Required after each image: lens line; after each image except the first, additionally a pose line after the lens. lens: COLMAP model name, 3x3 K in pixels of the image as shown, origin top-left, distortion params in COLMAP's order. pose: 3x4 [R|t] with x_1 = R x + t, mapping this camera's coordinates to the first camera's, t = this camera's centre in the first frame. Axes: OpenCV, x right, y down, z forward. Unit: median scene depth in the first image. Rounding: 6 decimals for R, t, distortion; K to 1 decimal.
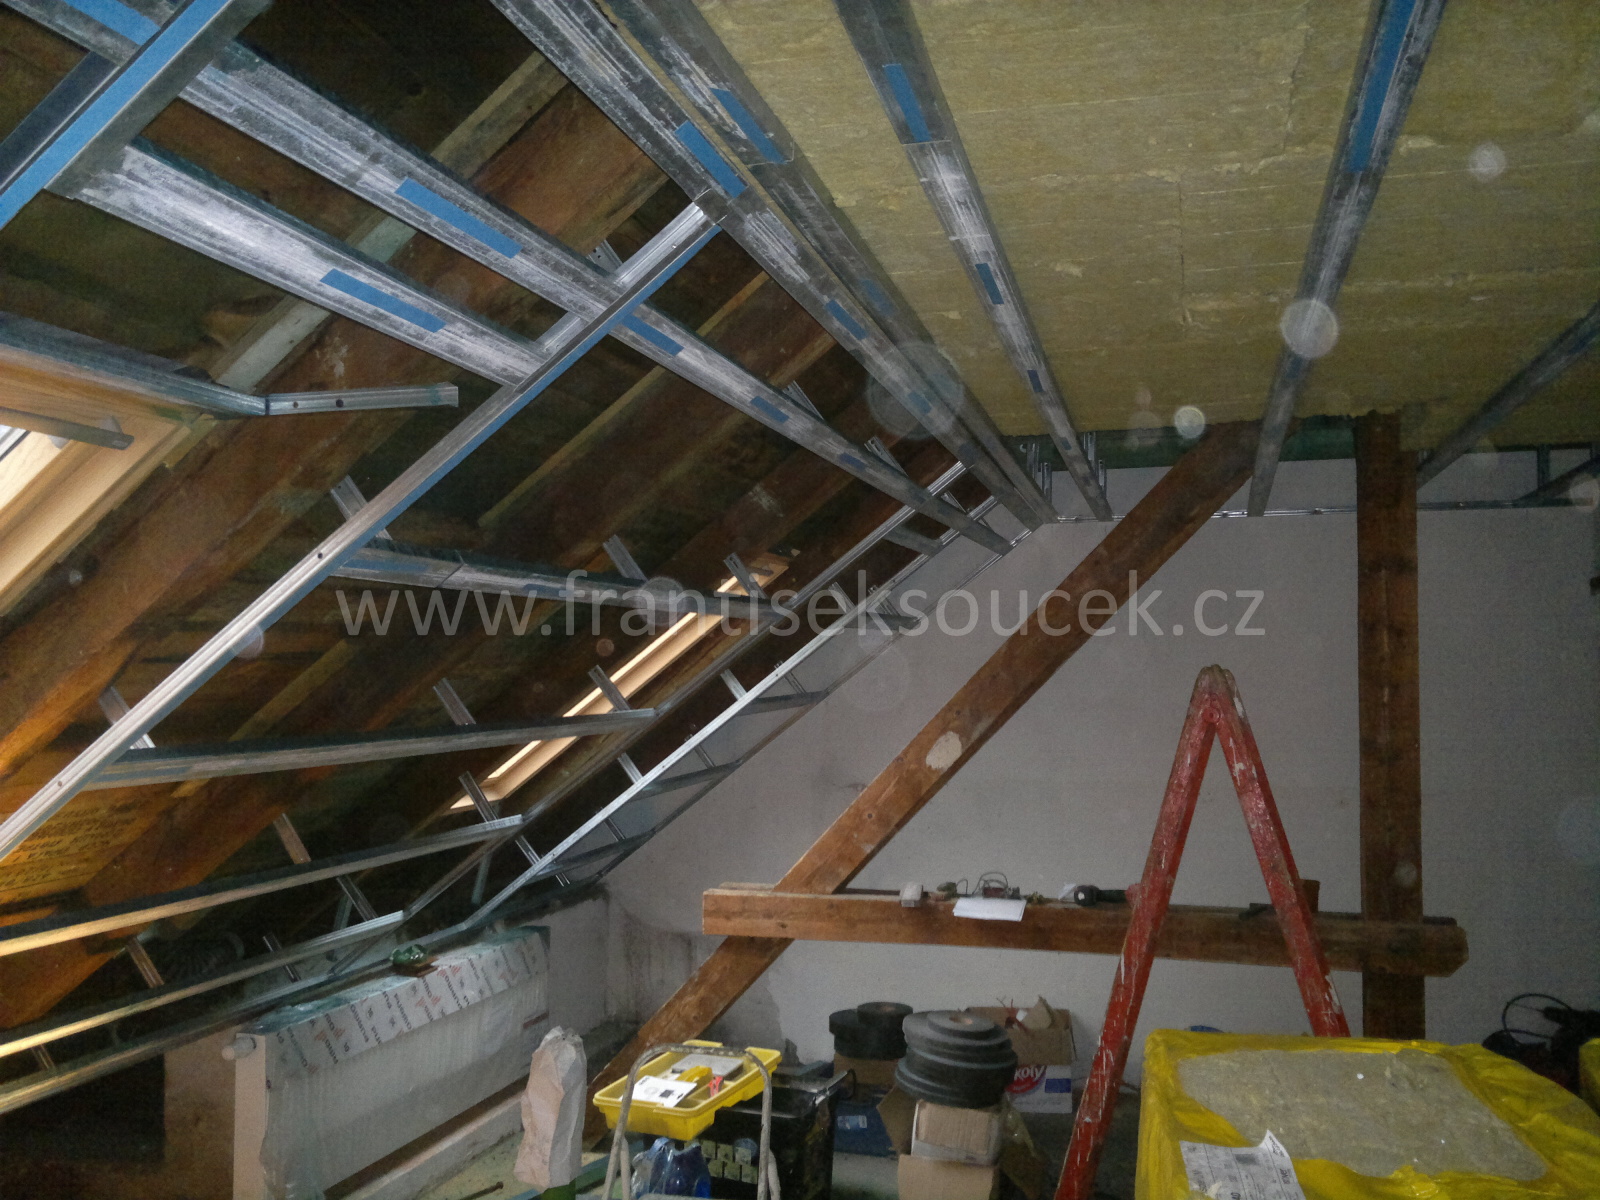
lens RADIAL K [[1351.7, 0, 812.0], [0, 1351.7, 610.9], [0, 0, 1]] dist [0.087609, -0.175196]
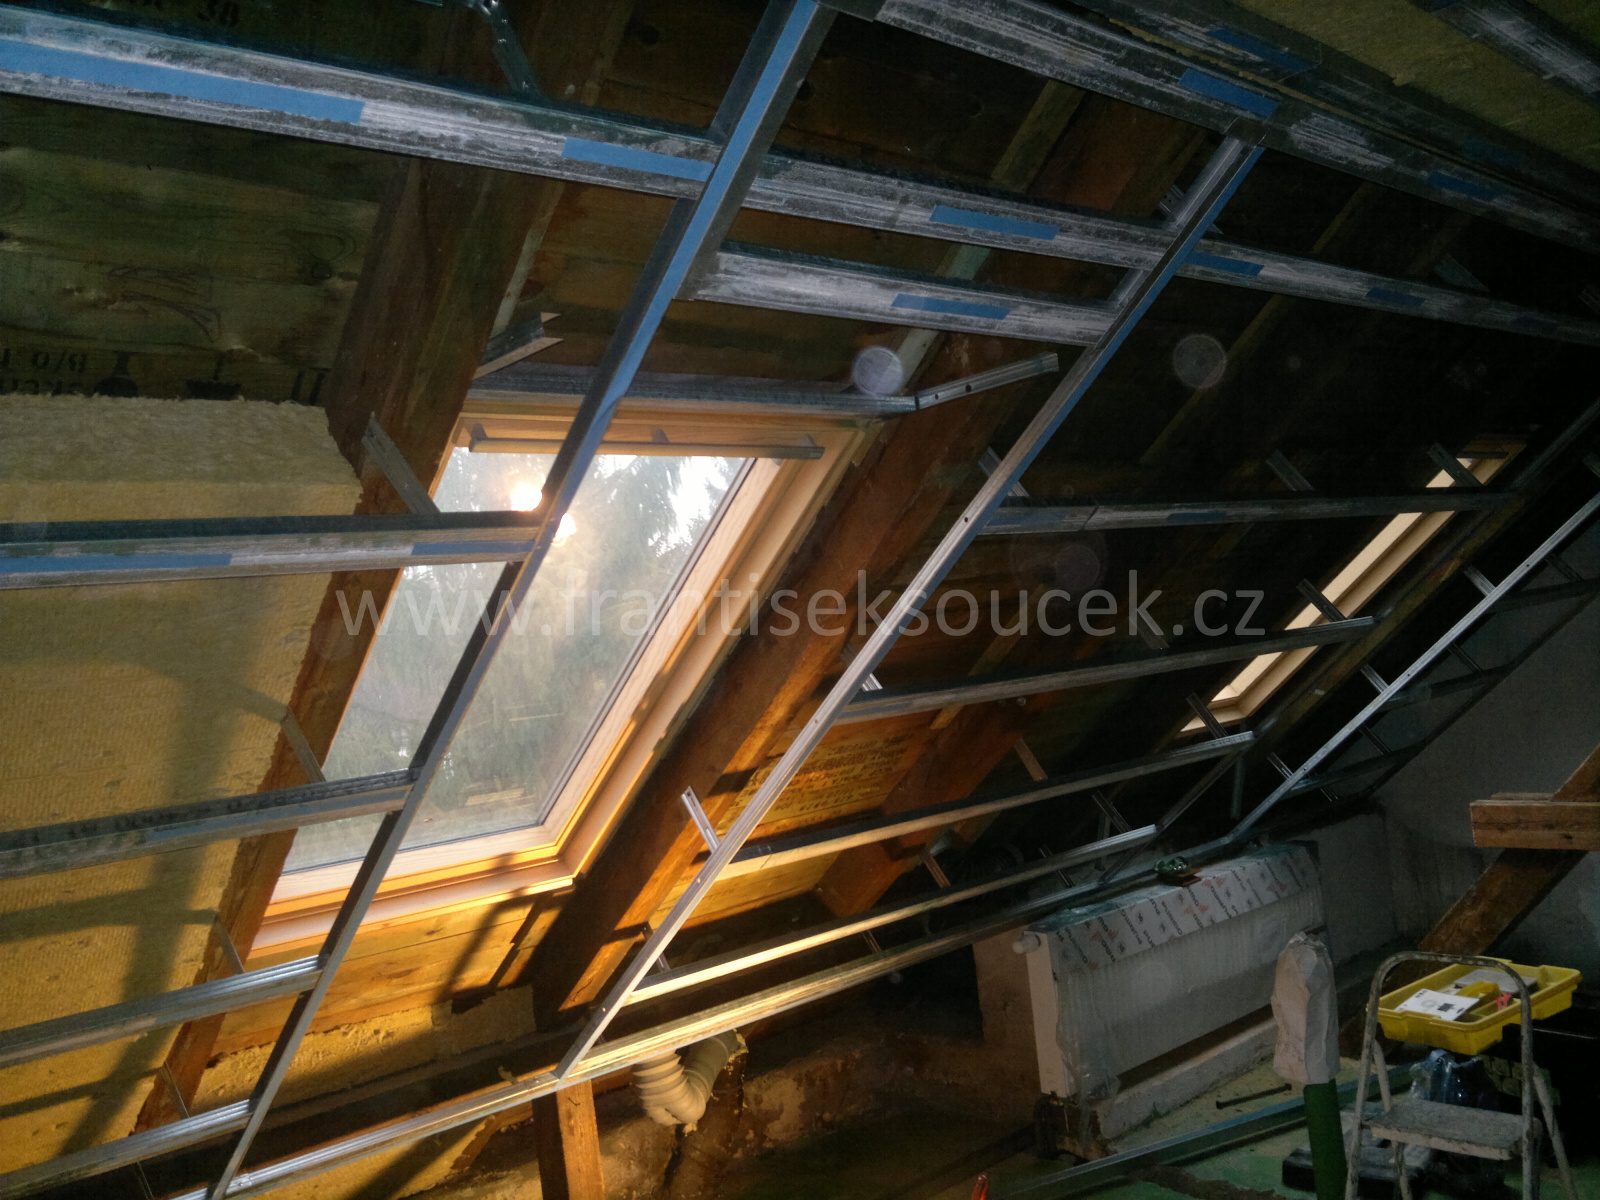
lens RADIAL K [[1351.7, 0, 812.0], [0, 1351.7, 610.9], [0, 0, 1]] dist [0.087609, -0.175196]
pose [[0.829624, -0.103797, -0.548590, 0.106200], [0.131960, 0.991182, 0.012023, 0.004194], [0.542505, -0.082366, 0.836005, -0.043906]]
